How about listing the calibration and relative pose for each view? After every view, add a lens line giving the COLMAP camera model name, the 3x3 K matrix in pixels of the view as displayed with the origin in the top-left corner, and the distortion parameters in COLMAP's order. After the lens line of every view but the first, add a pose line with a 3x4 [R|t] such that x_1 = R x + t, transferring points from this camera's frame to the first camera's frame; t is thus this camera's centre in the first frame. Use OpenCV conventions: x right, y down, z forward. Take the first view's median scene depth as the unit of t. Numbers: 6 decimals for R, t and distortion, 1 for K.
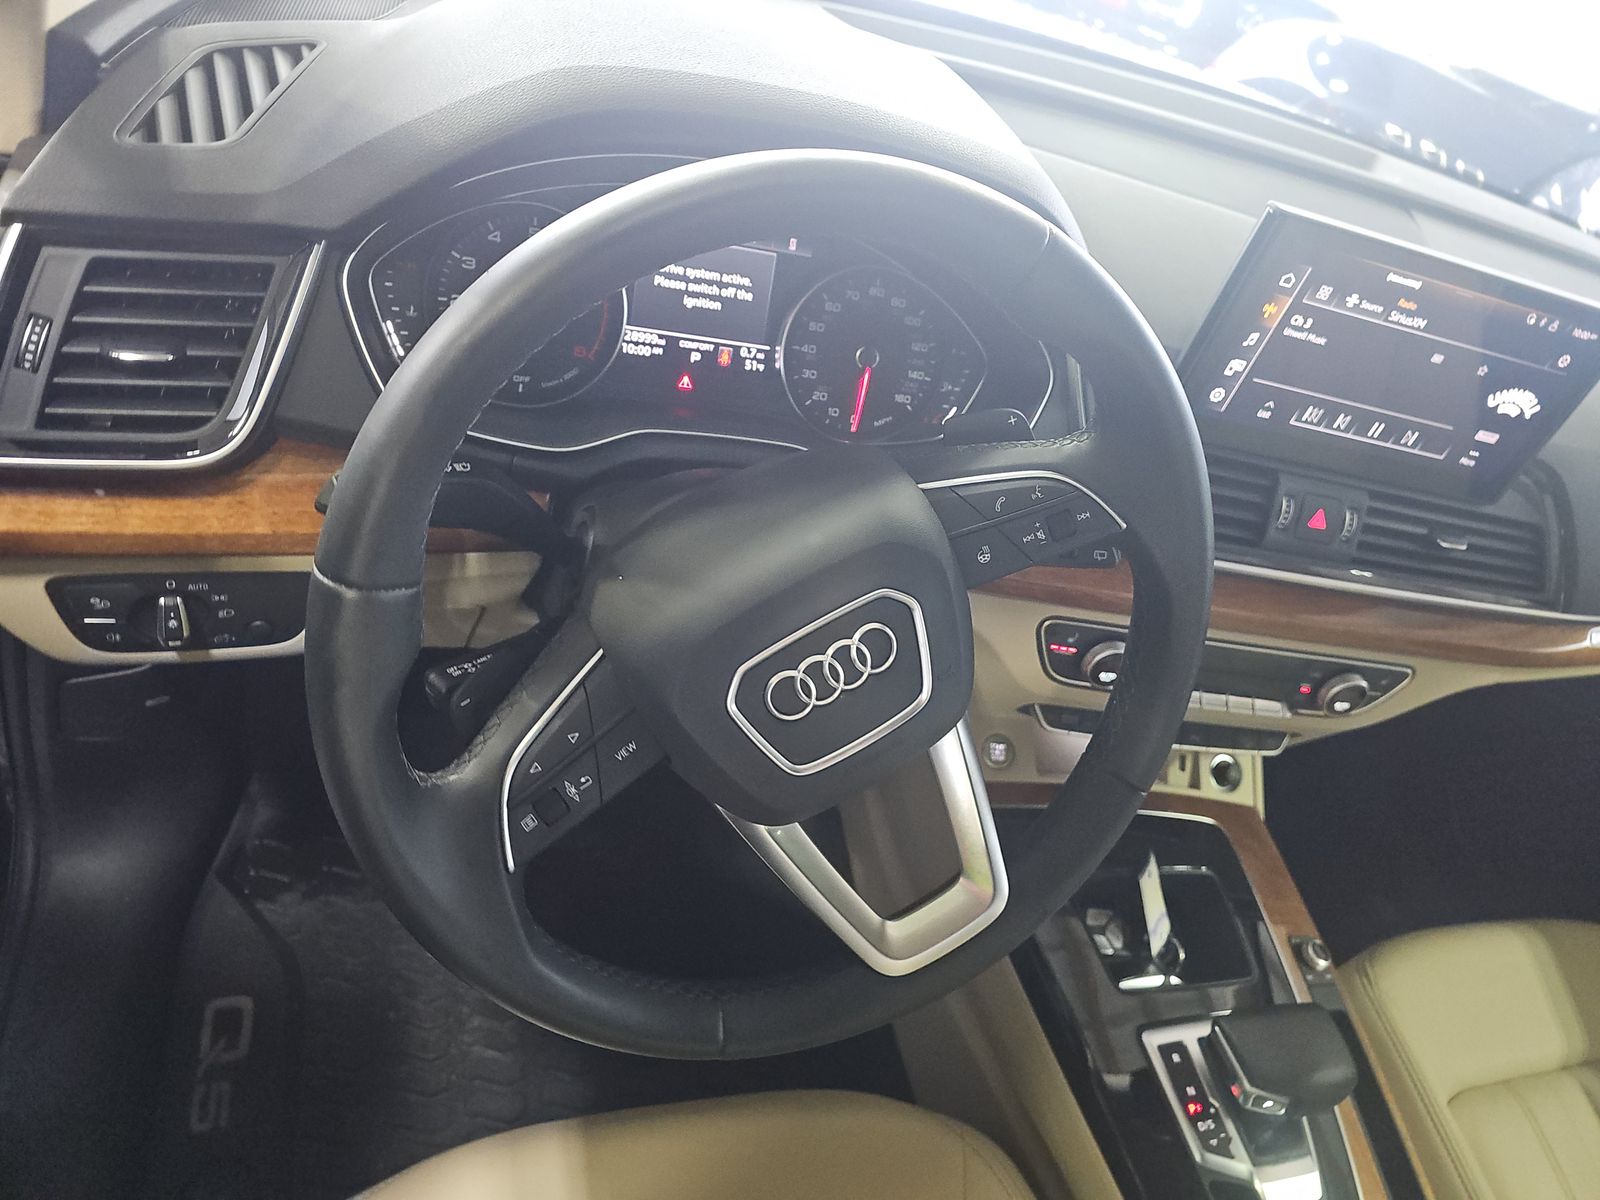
lens RADIAL K [[1099.1, 0, 787.4], [0, 1099.1, 604.7], [0, 0, 1]] dist [0.087065, -0.082612]
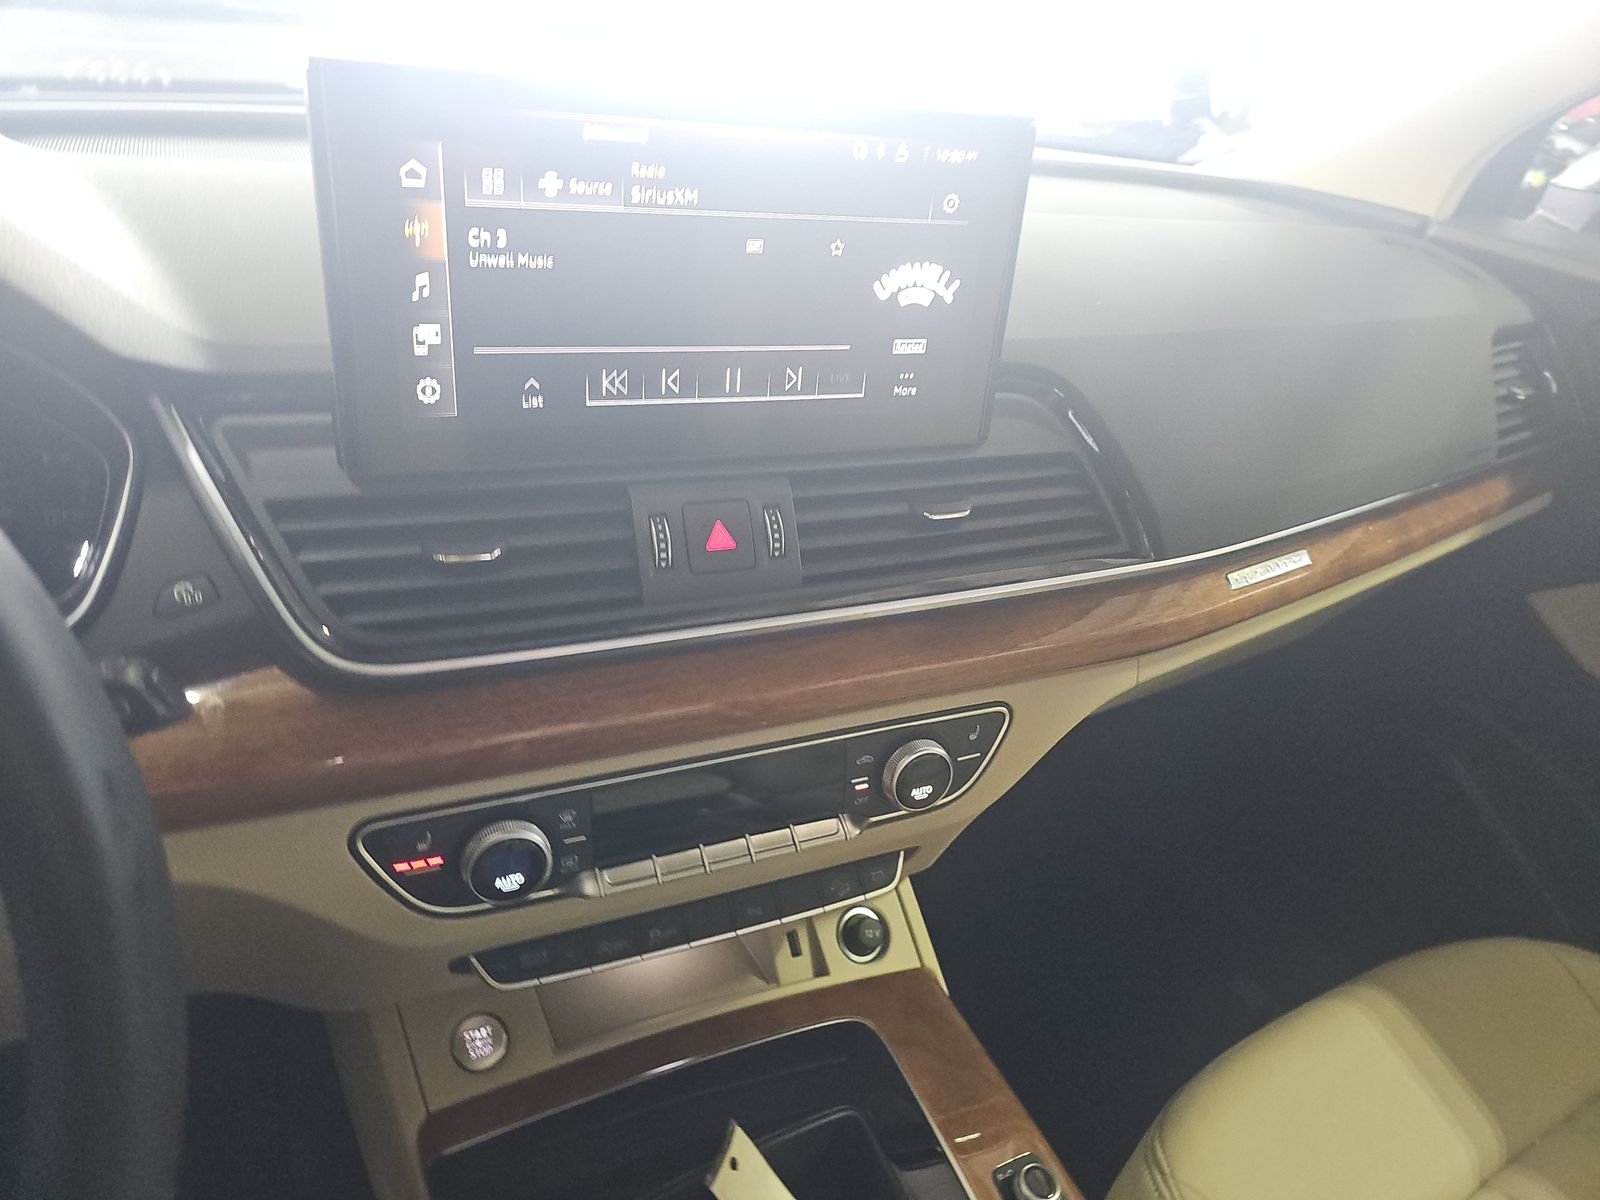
lens RADIAL K [[1099.1, 0, 787.4], [0, 1099.1, 604.7], [0, 0, 1]] dist [0.087065, -0.082612]
pose [[0.942209, -0.314593, 0.115206, 0.487904], [0.330283, 0.929877, -0.161991, 0.085936], [-0.056167, 0.190680, 0.980044, 0.441740]]
